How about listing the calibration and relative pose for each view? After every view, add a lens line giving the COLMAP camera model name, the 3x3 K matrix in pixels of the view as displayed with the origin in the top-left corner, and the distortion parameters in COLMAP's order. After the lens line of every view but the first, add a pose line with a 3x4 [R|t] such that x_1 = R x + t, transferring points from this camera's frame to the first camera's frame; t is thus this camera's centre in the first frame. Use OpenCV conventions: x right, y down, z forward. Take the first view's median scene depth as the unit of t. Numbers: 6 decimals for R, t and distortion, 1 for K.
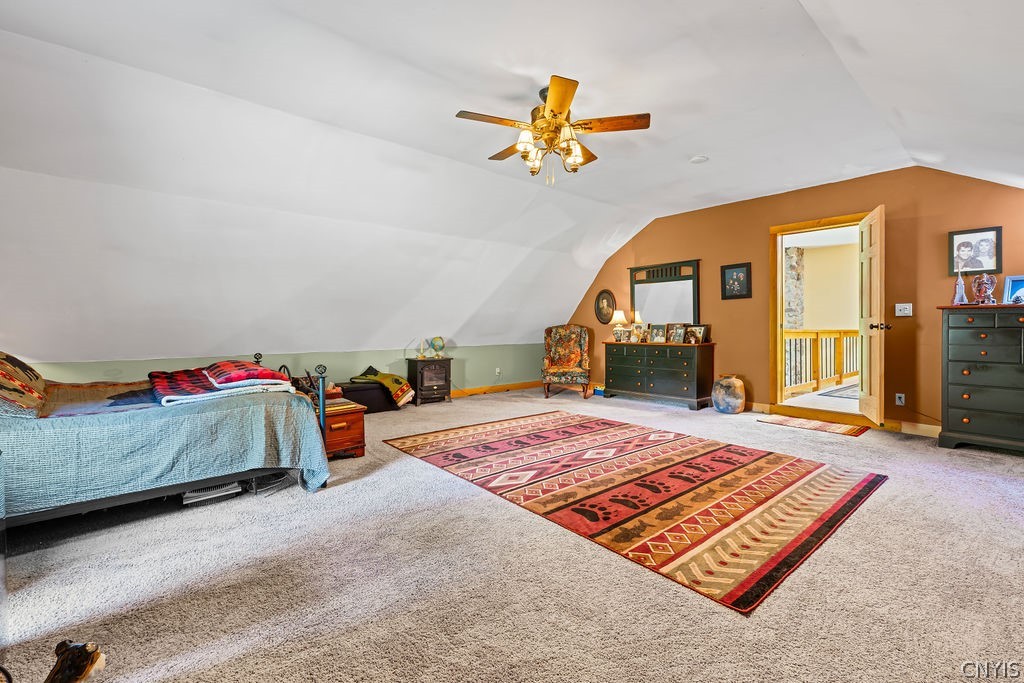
lens RADIAL K [[446.5, 0, 512.3], [0, 446.5, 332.9], [0, 0, 1]] dist [-0.006476, 0.000341]
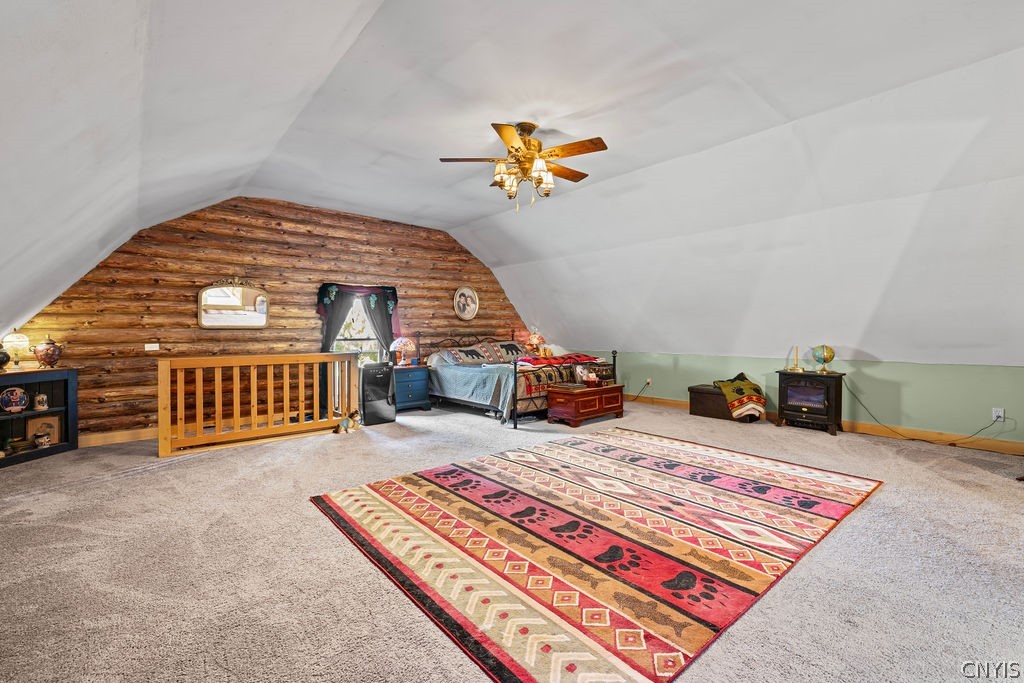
lens RADIAL K [[446.5, 0, 512.3], [0, 446.5, 332.9], [0, 0, 1]] dist [-0.006476, 0.000341]
pose [[-0.000729, 0.008572, -0.999963, 1.195941], [-0.011137, 0.999901, 0.008579, -0.026943], [0.999938, 0.011143, -0.000634, 0.937066]]
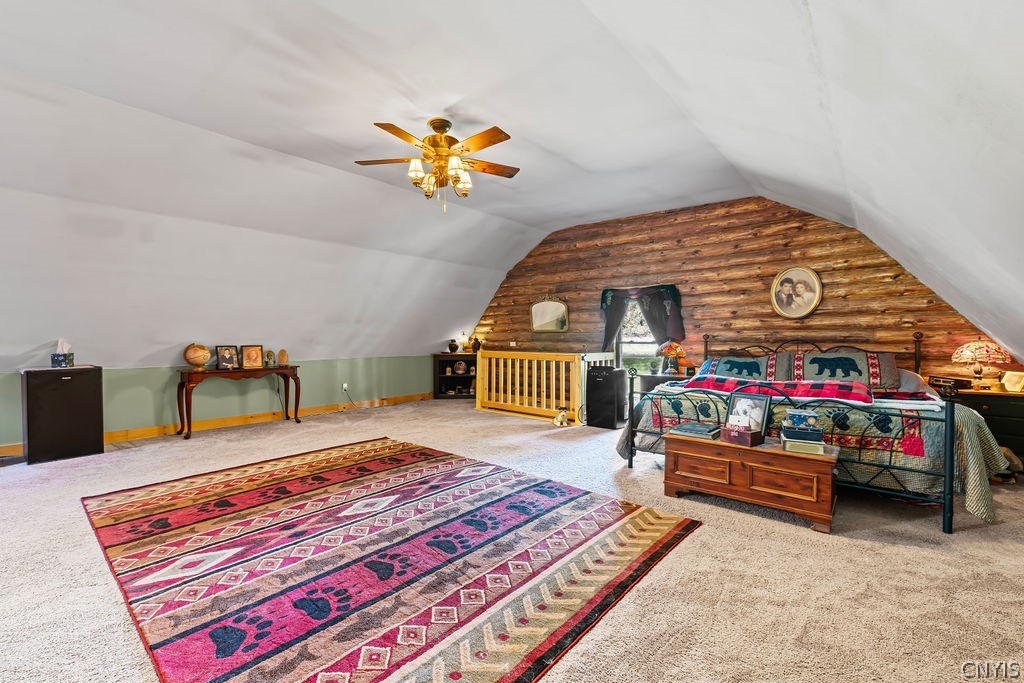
lens RADIAL K [[445.9, 0, 512.0], [0, 445.9, 341.5], [0, 0, 1]] dist [-0.007150, -0.000182]
pose [[-0.988306, 0.004537, -0.152413, 0.081441], [-0.000232, 0.999511, 0.031261, -0.039201], [0.152481, 0.030931, -0.987822, 2.052112]]
